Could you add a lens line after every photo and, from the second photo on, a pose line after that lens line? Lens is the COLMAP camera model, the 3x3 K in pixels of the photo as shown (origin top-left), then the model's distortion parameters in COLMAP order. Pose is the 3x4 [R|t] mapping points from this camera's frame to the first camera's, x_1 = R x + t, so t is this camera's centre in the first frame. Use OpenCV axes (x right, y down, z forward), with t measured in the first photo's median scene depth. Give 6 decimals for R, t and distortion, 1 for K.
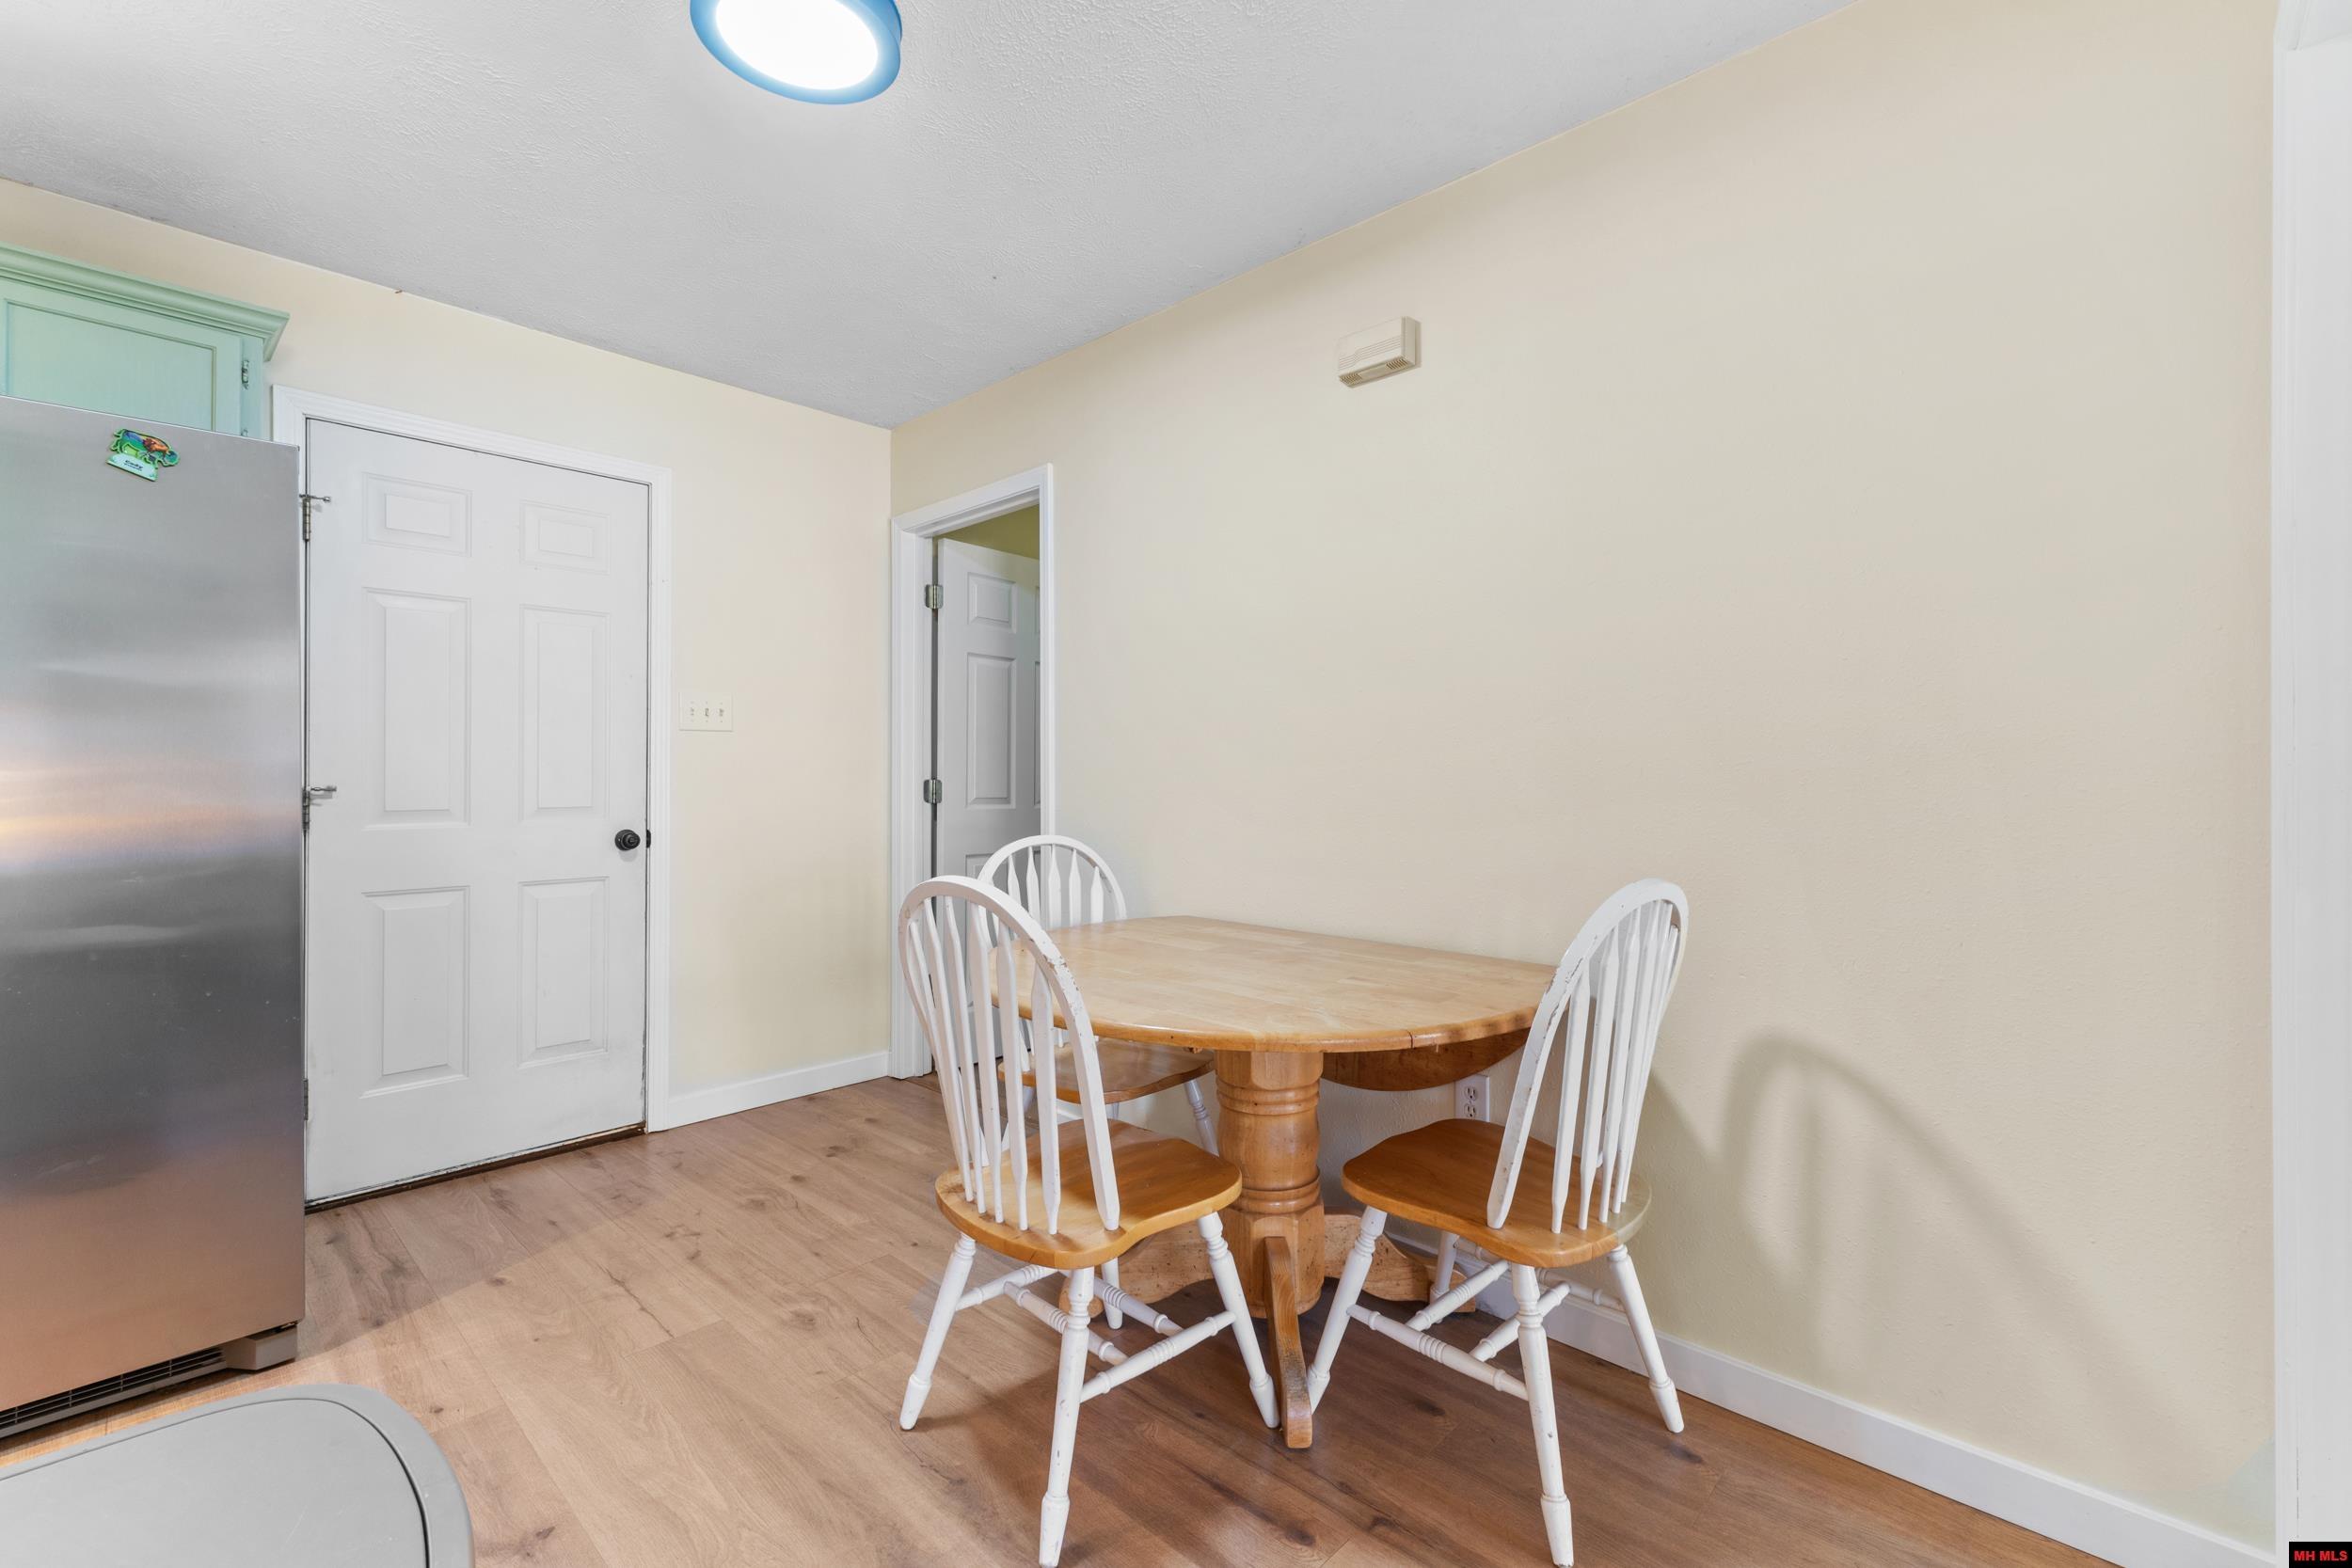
lens RADIAL K [[1007.6, 0, 1178.0], [0, 1007.6, 787.3], [0, 0, 1]] dist [-0.001764, -0.001480]
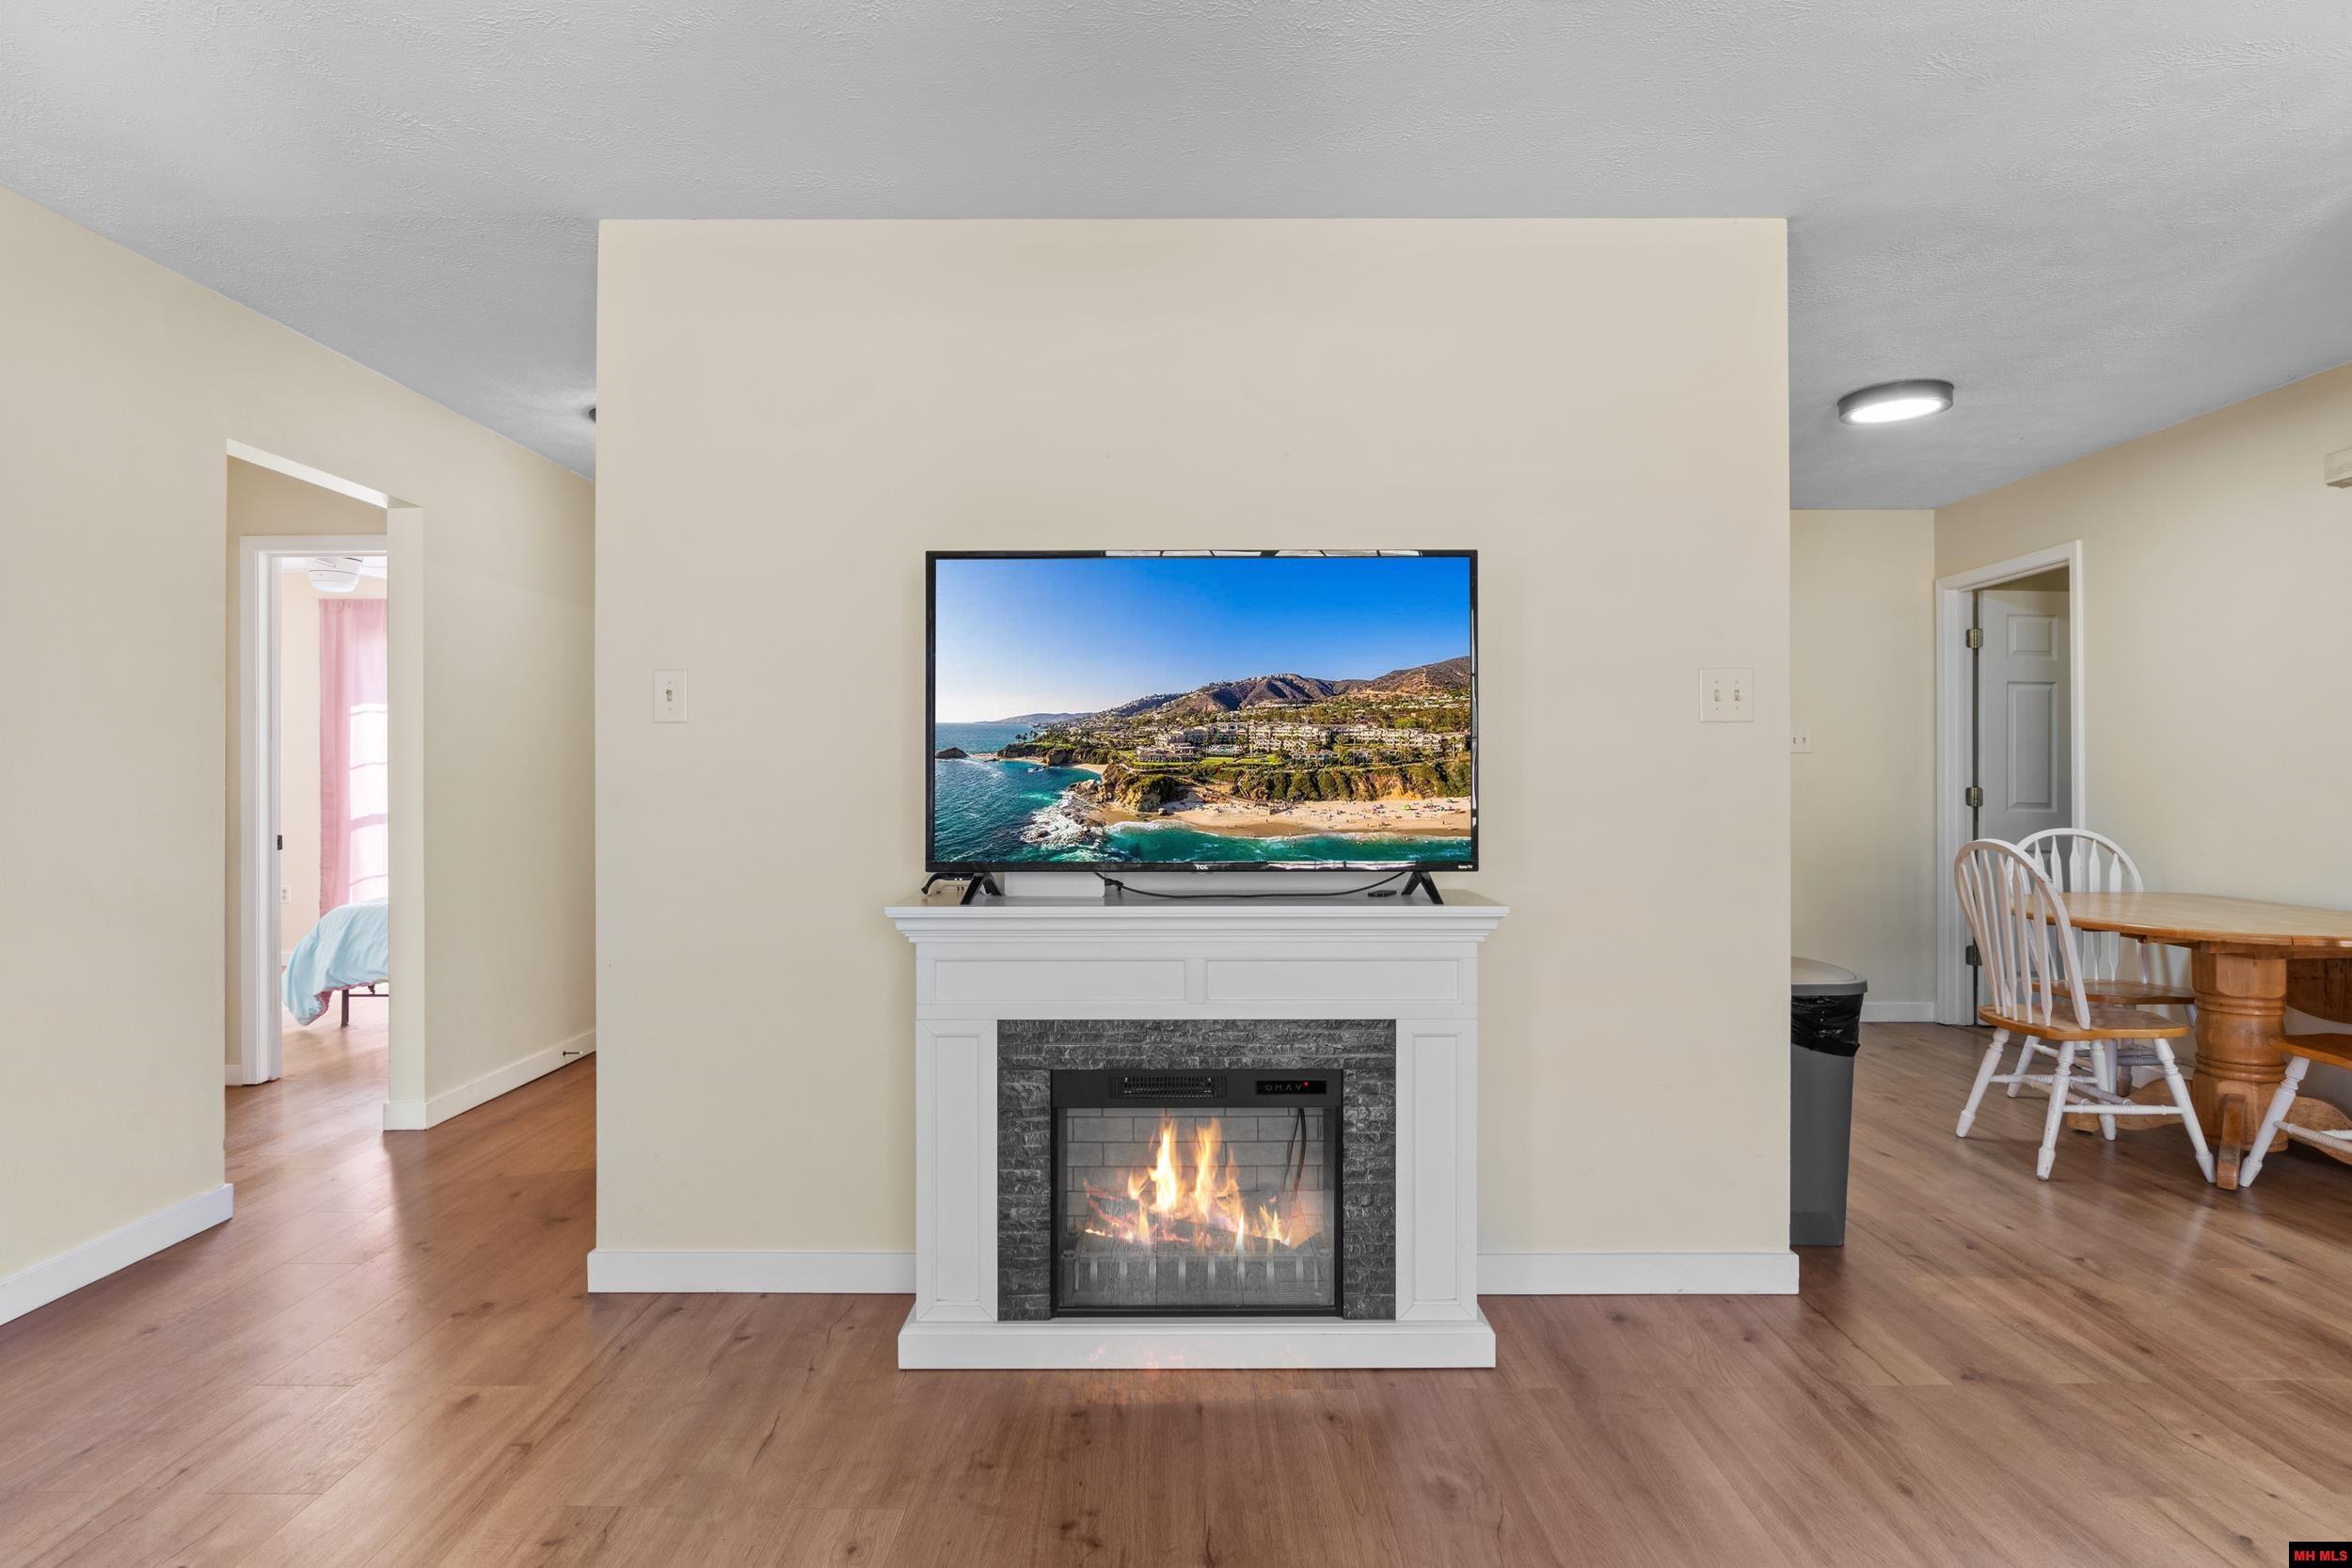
lens RADIAL K [[1238.1, 0, 1177.1], [0, 1238.1, 794.6], [0, 0, 1]] dist [-0.004766, -0.000240]
pose [[0.688817, -0.001894, -0.724933, 0.254422], [0.004837, 0.999986, 0.001983, -0.008903], [0.724919, -0.004873, 0.688817, -1.053342]]
